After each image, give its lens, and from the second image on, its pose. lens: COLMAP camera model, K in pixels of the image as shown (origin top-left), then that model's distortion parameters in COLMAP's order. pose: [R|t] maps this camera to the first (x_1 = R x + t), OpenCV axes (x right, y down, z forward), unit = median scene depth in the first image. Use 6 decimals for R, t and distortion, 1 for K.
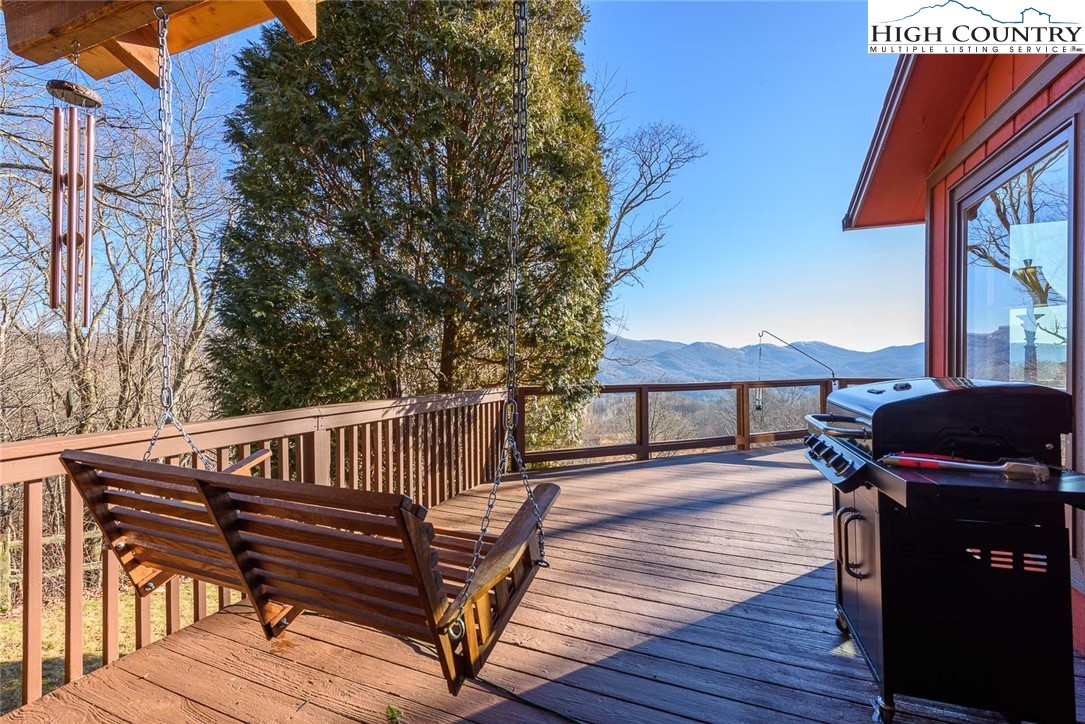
lens RADIAL K [[480.6, 0, 550.4], [0, 480.6, 364.5], [0, 0, 1]] dist [-0.001297, -0.000077]
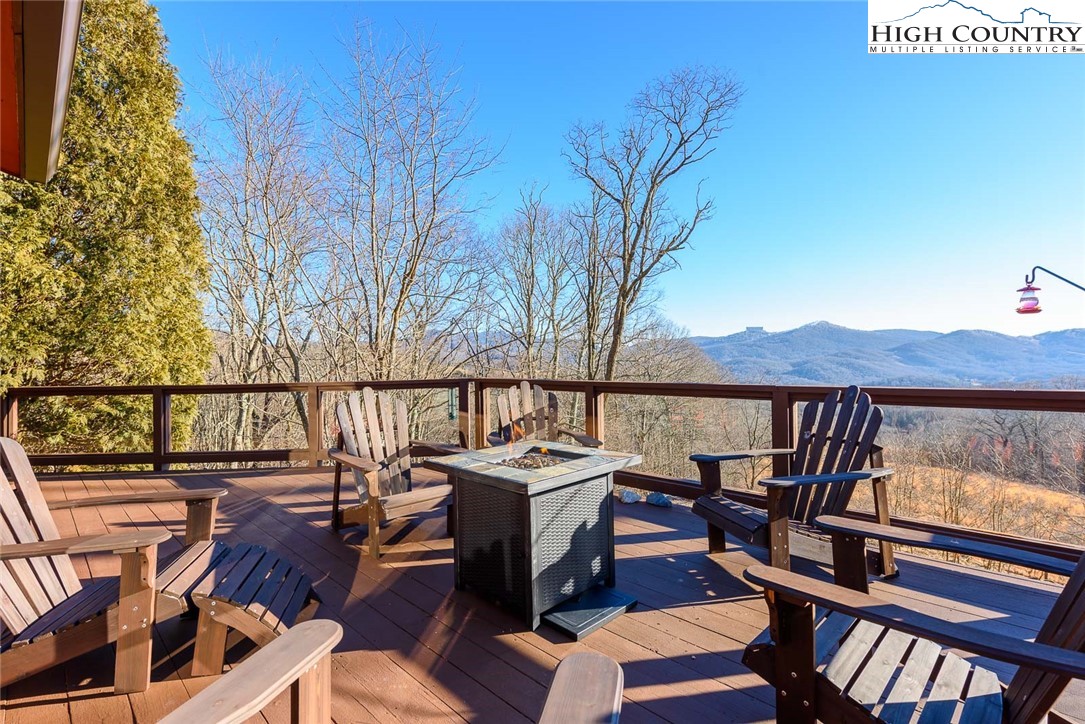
lens RADIAL K [[497.5, 0, 544.2], [0, 497.5, 361.7], [0, 0, 1]] dist [0.002250, -0.000004]
pose [[0.920854, -0.010693, -0.389761, 0.264985], [0.010428, 0.999942, -0.002795, 0.001348], [0.389768, -0.001490, 0.920912, 0.093144]]
